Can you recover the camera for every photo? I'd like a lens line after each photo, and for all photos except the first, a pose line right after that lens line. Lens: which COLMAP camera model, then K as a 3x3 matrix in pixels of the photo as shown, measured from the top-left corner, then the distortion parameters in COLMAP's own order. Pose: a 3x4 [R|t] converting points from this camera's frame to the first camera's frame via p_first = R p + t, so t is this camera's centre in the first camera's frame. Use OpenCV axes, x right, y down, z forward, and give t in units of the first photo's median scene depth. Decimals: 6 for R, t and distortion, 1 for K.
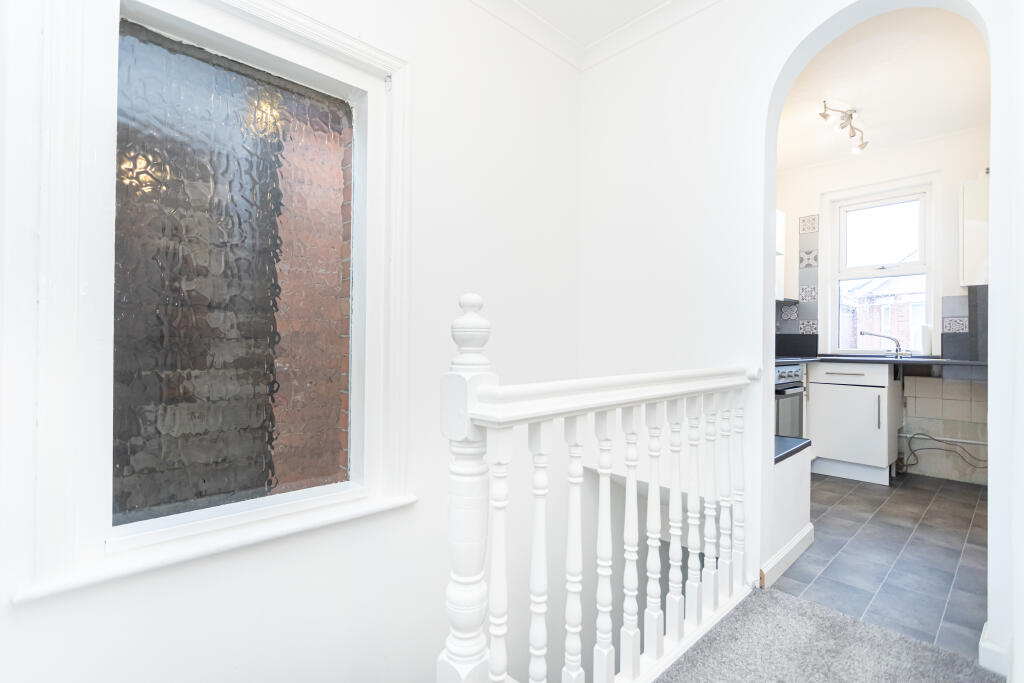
lens RADIAL K [[474.2, 0, 508.1], [0, 474.2, 343.9], [0, 0, 1]] dist [0.004099, 0.000692]
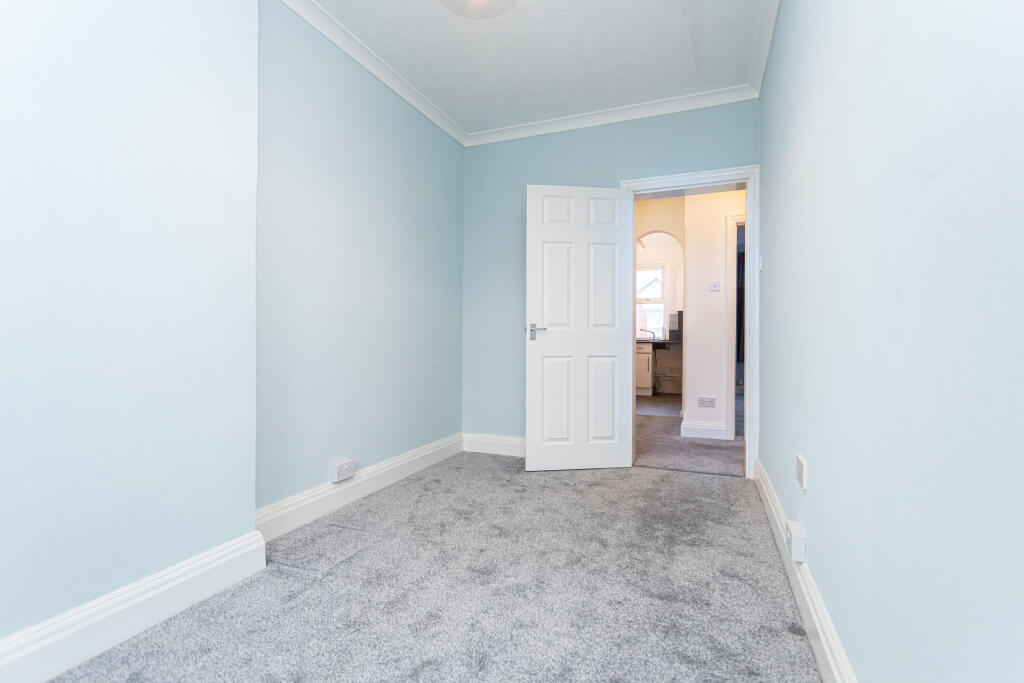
lens RADIAL K [[474.2, 0, 514.5], [0, 474.2, 337.9], [0, 0, 1]] dist [0.004099, 0.000692]
pose [[0.906777, -0.009386, 0.421506, -0.732928], [0.003729, 0.999892, 0.014243, -0.018640], [-0.421594, -0.011344, 0.906714, -0.763852]]
